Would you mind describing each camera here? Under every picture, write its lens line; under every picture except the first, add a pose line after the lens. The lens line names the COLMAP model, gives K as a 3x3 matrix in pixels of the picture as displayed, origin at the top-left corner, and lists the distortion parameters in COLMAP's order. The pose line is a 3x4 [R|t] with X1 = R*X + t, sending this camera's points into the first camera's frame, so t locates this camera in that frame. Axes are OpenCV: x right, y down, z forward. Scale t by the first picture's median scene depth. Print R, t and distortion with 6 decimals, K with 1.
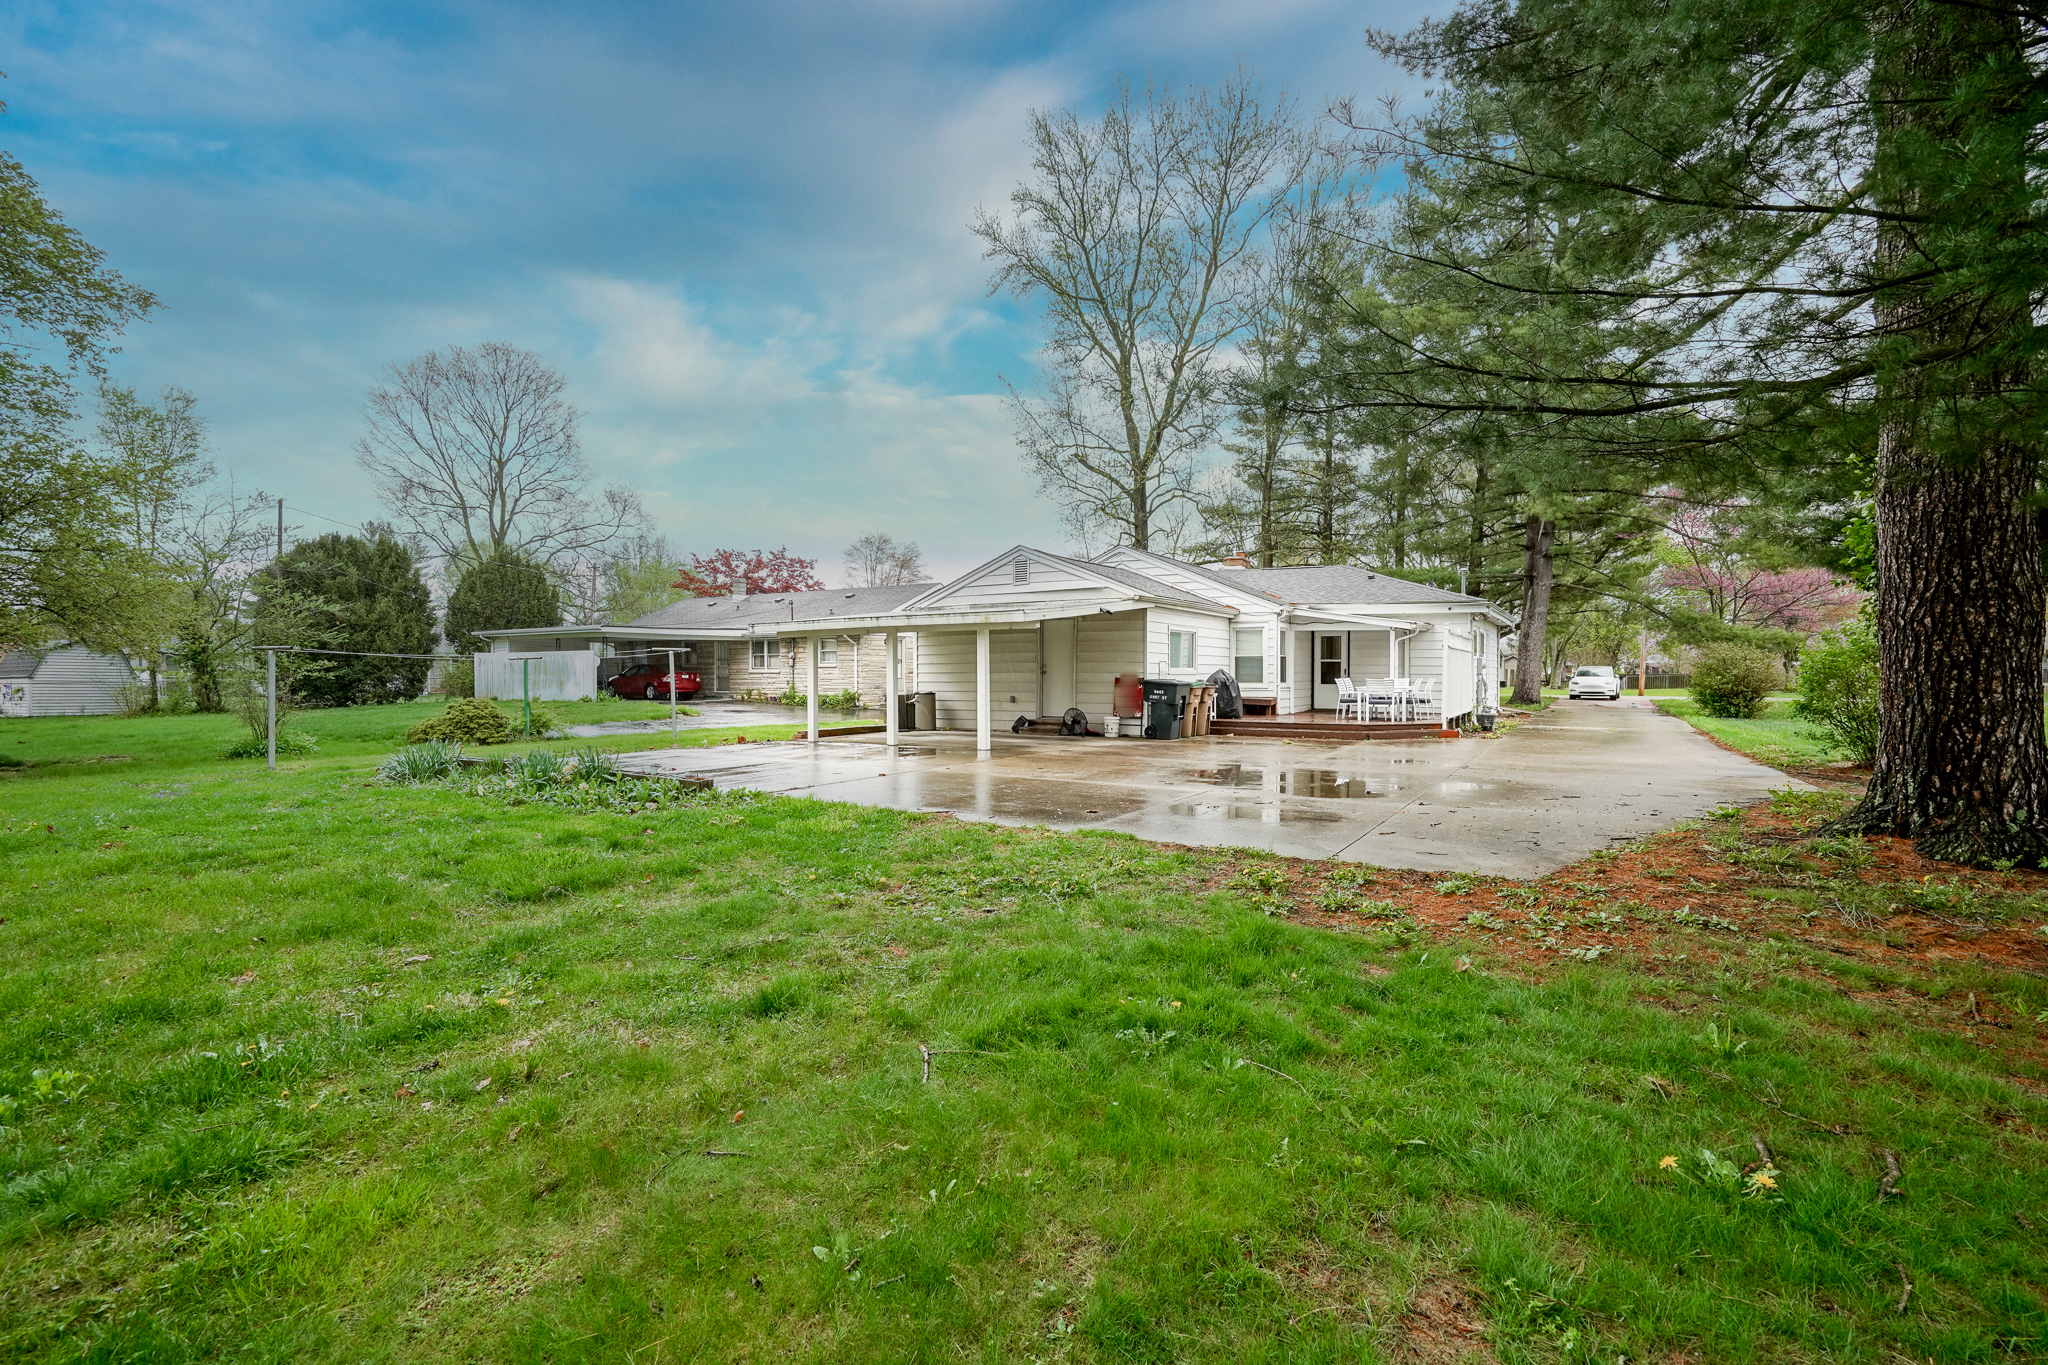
lens RADIAL K [[935.6, 0, 1027.4], [0, 935.6, 671.4], [0, 0, 1]] dist [-0.002135, 0.000029]
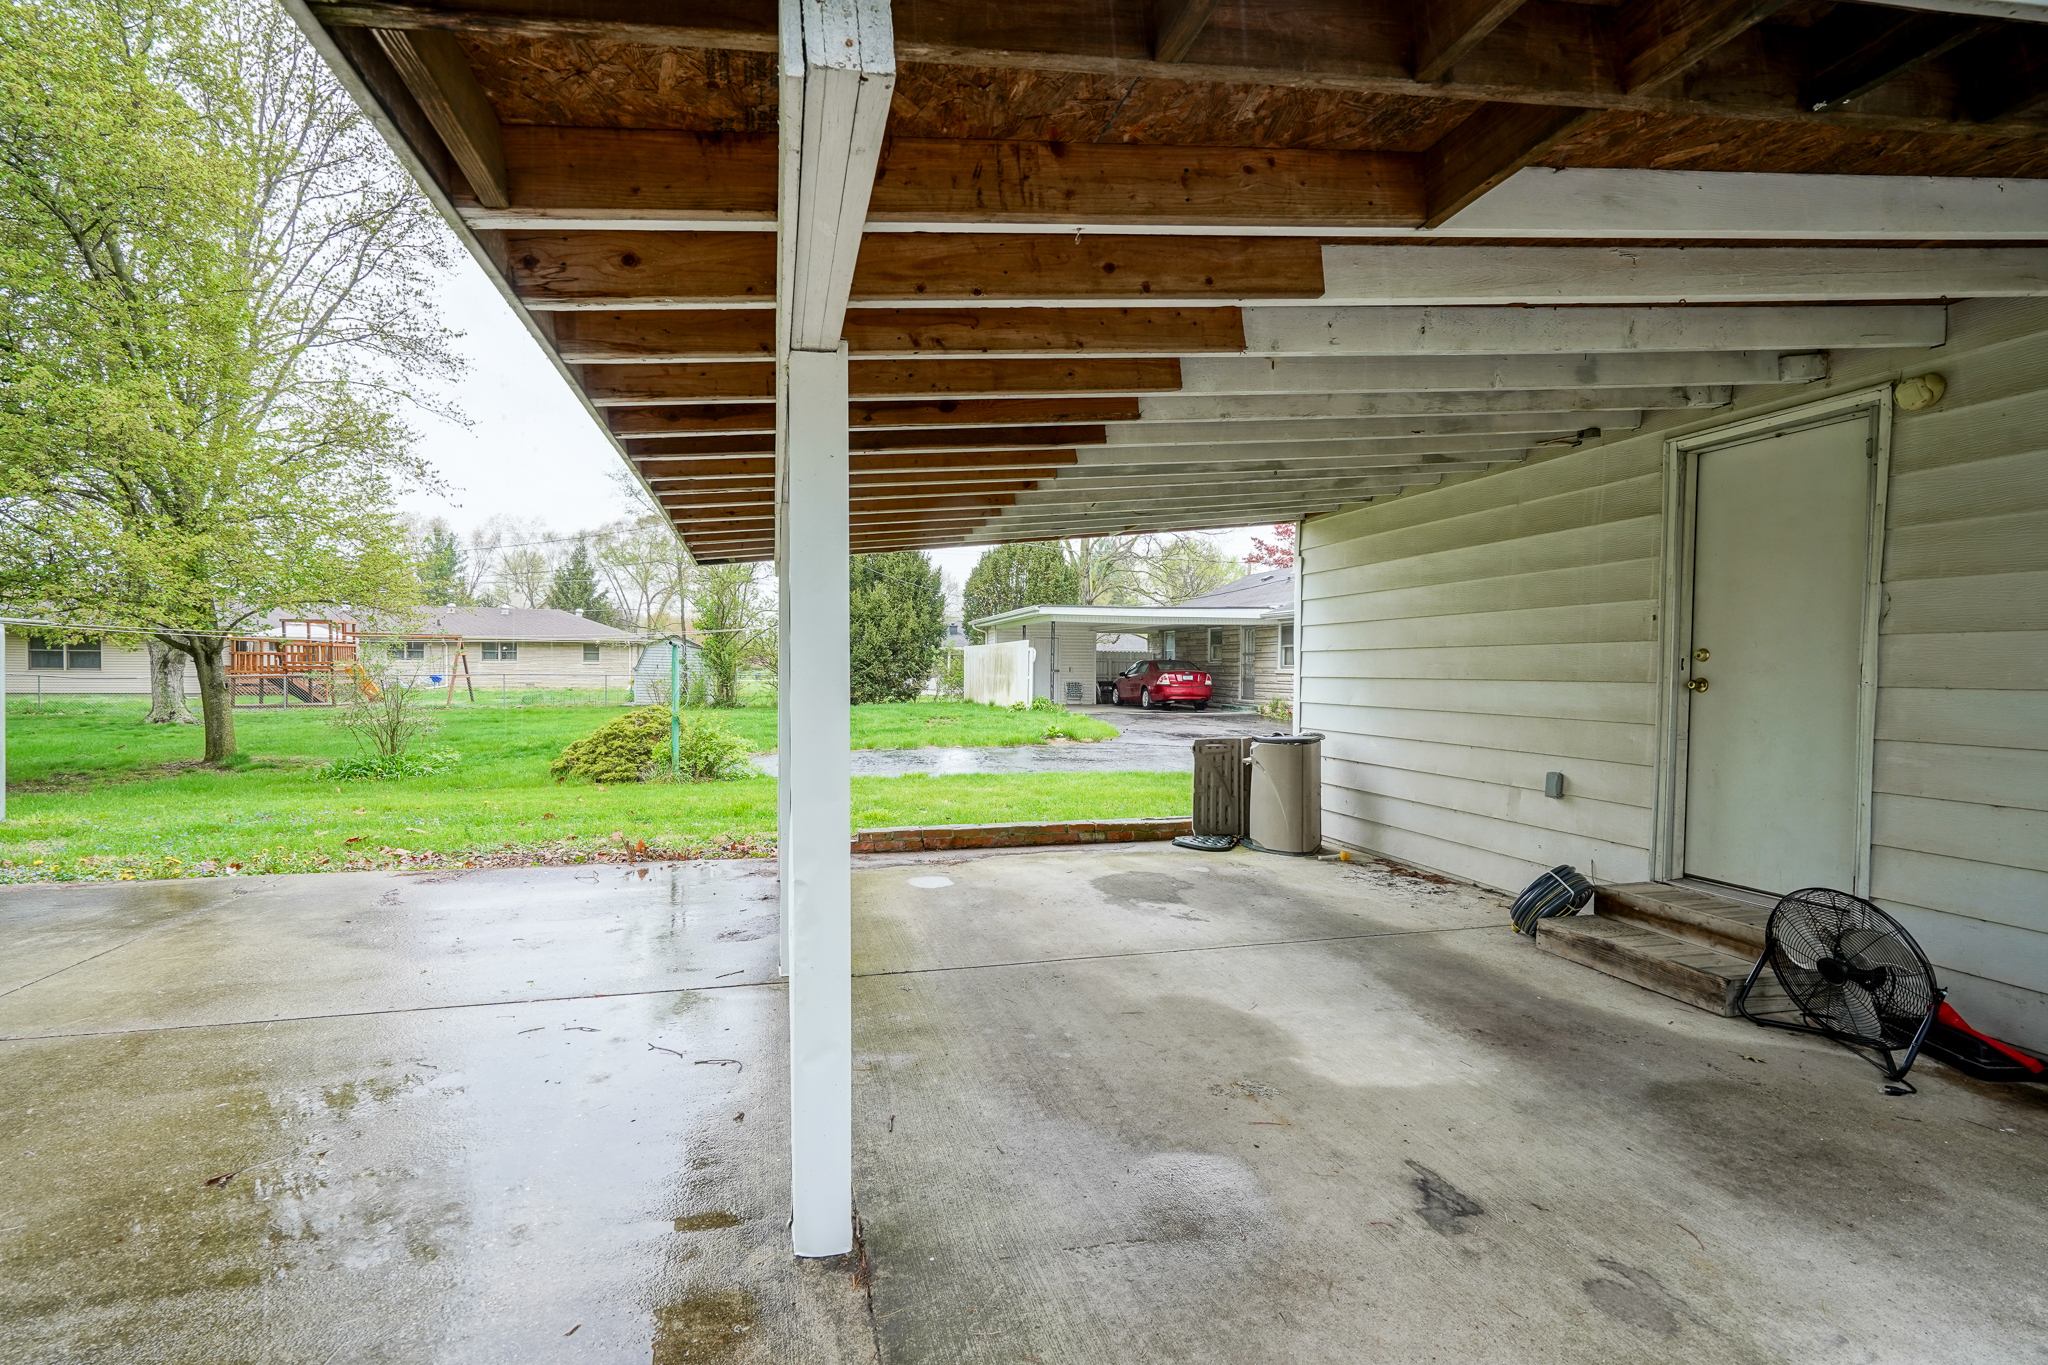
lens RADIAL K [[935.6, 0, 1027.4], [0, 935.6, 671.4], [0, 0, 1]] dist [-0.002135, 0.000029]
pose [[0.724044, 0.008766, -0.689698, 0.054112], [-0.008545, 0.999956, 0.003739, -0.001215], [0.689700, 0.003187, 0.724088, 0.687193]]
